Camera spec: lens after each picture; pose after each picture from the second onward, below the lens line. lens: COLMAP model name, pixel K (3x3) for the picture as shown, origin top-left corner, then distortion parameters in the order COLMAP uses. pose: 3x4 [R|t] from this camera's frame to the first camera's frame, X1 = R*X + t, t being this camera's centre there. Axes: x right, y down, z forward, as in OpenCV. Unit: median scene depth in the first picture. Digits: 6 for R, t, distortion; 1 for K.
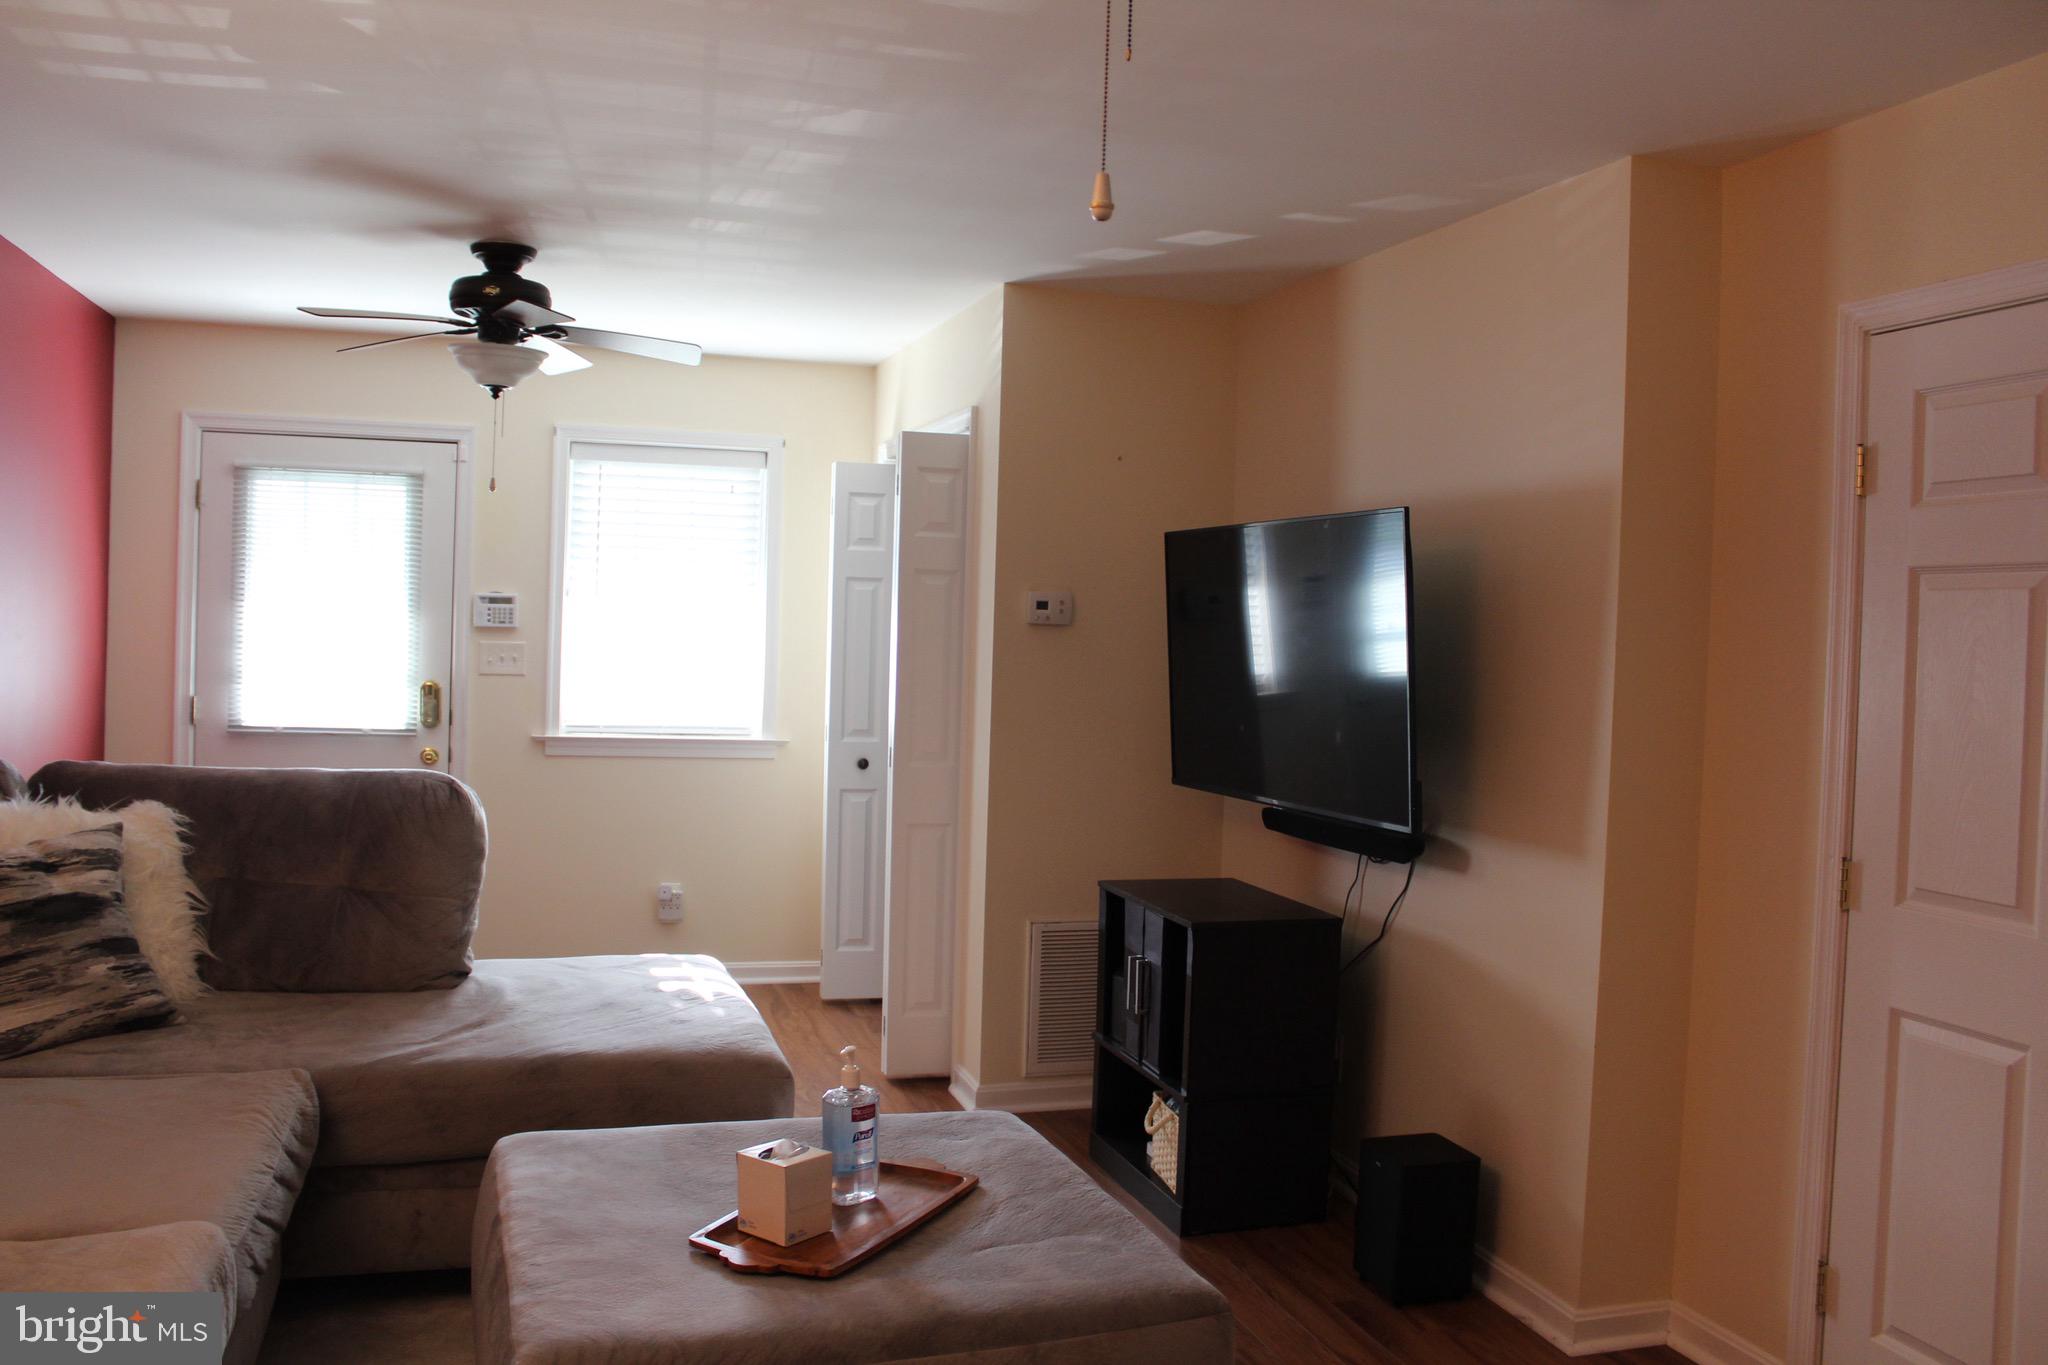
lens RADIAL K [[1683.4, 0, 1018.1], [0, 1683.4, 671.6], [0, 0, 1]] dist [-0.170740, 0.154274]
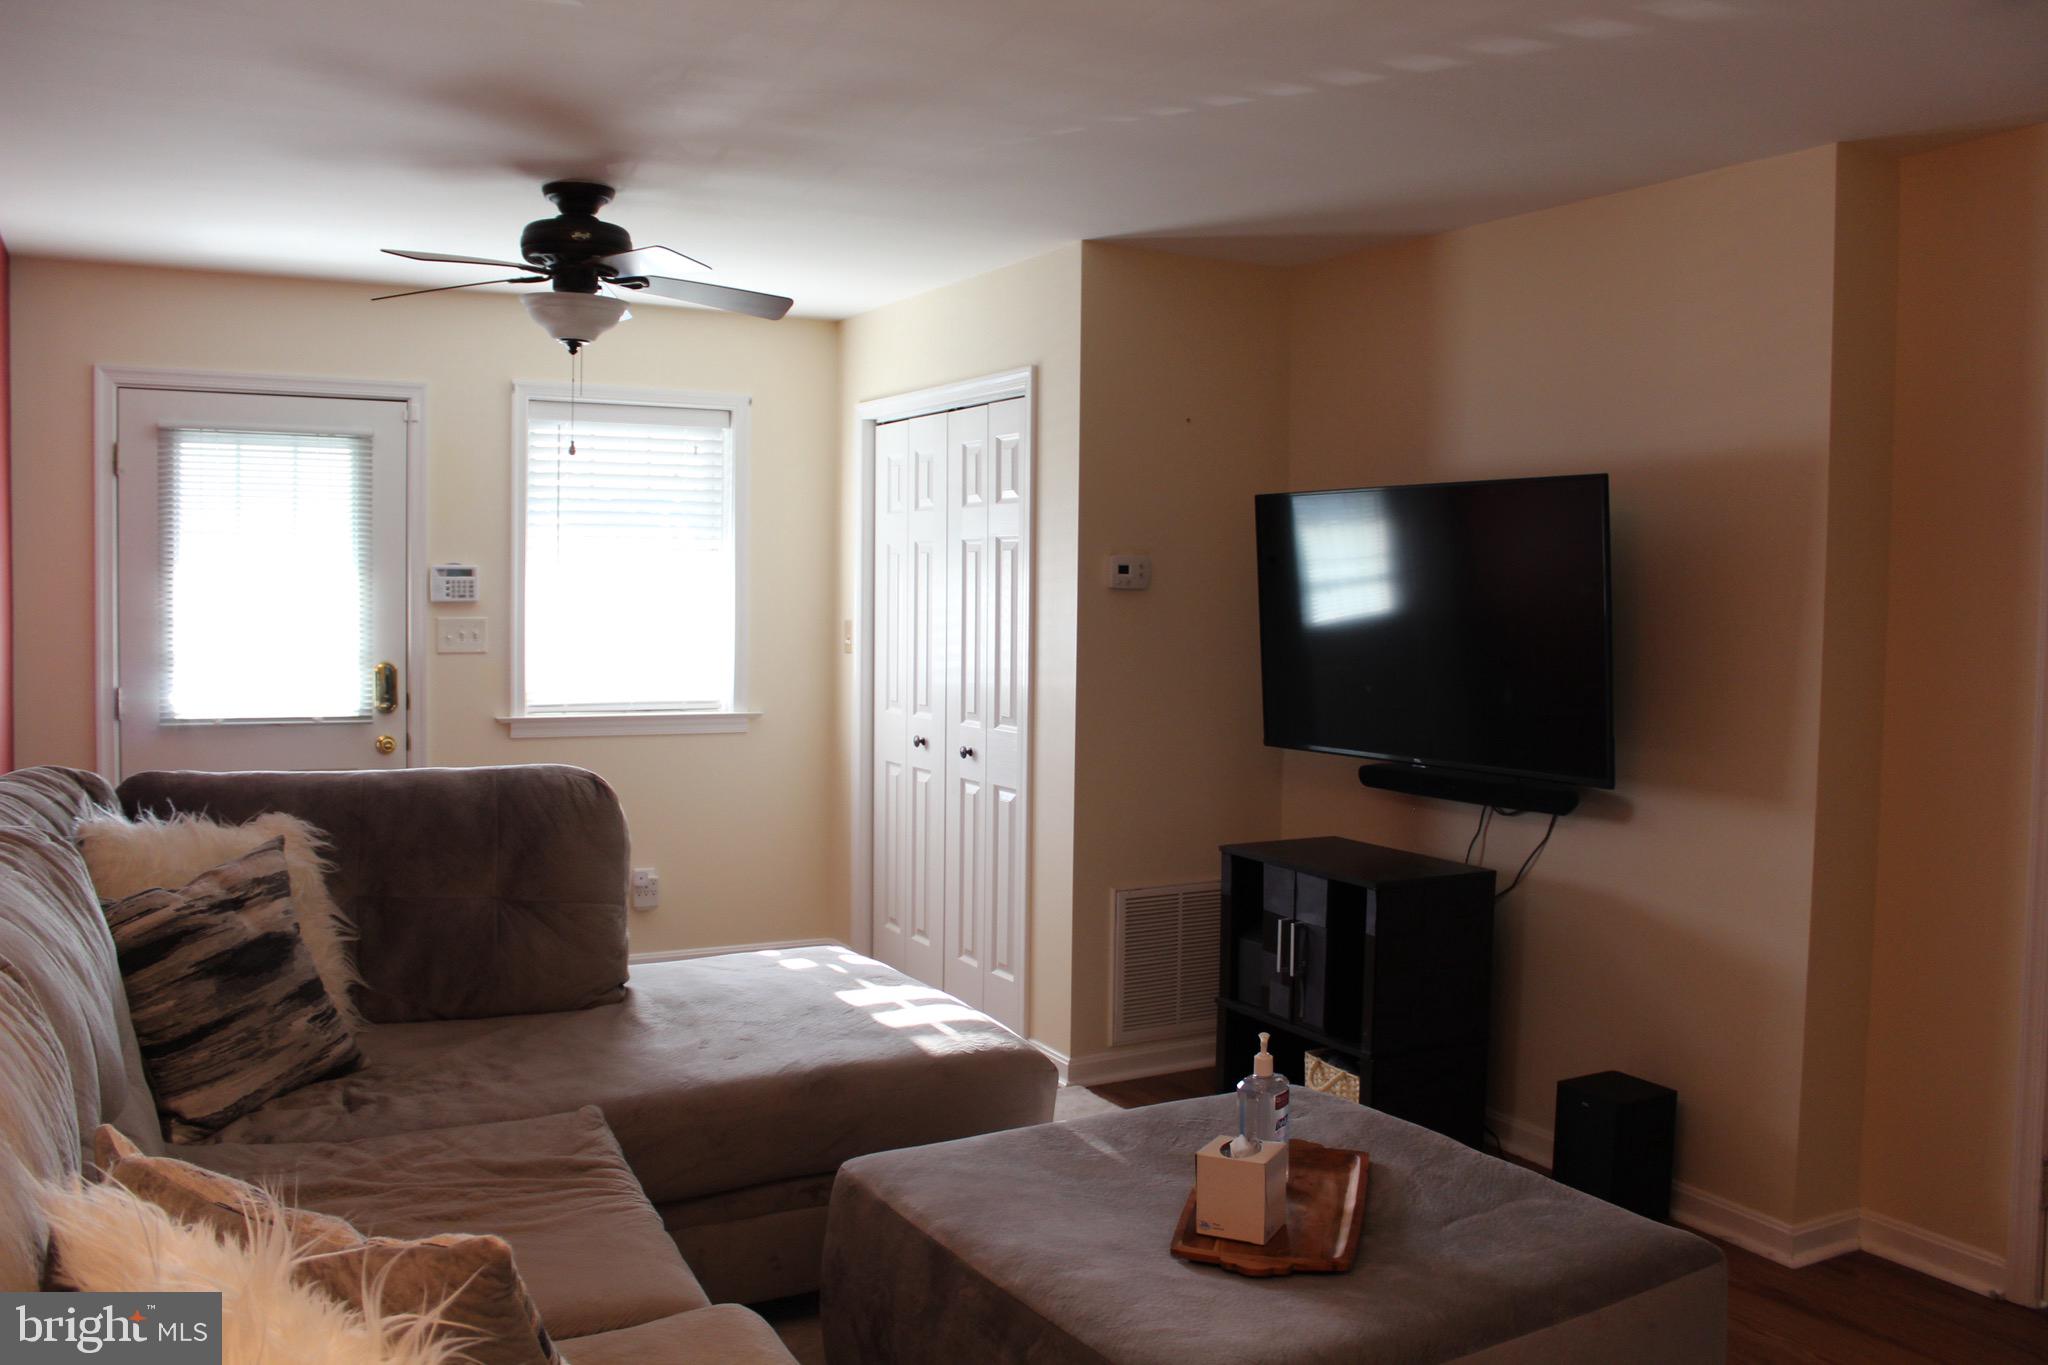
lens RADIAL K [[1683.4, 0, 1018.1], [0, 1683.4, 671.6], [0, 0, 1]] dist [-0.170740, 0.154274]
pose [[0.979435, -0.028758, 0.199698, -0.283284], [0.023137, 0.999269, 0.030429, -0.012825], [-0.200428, -0.025183, 0.979385, 0.053593]]
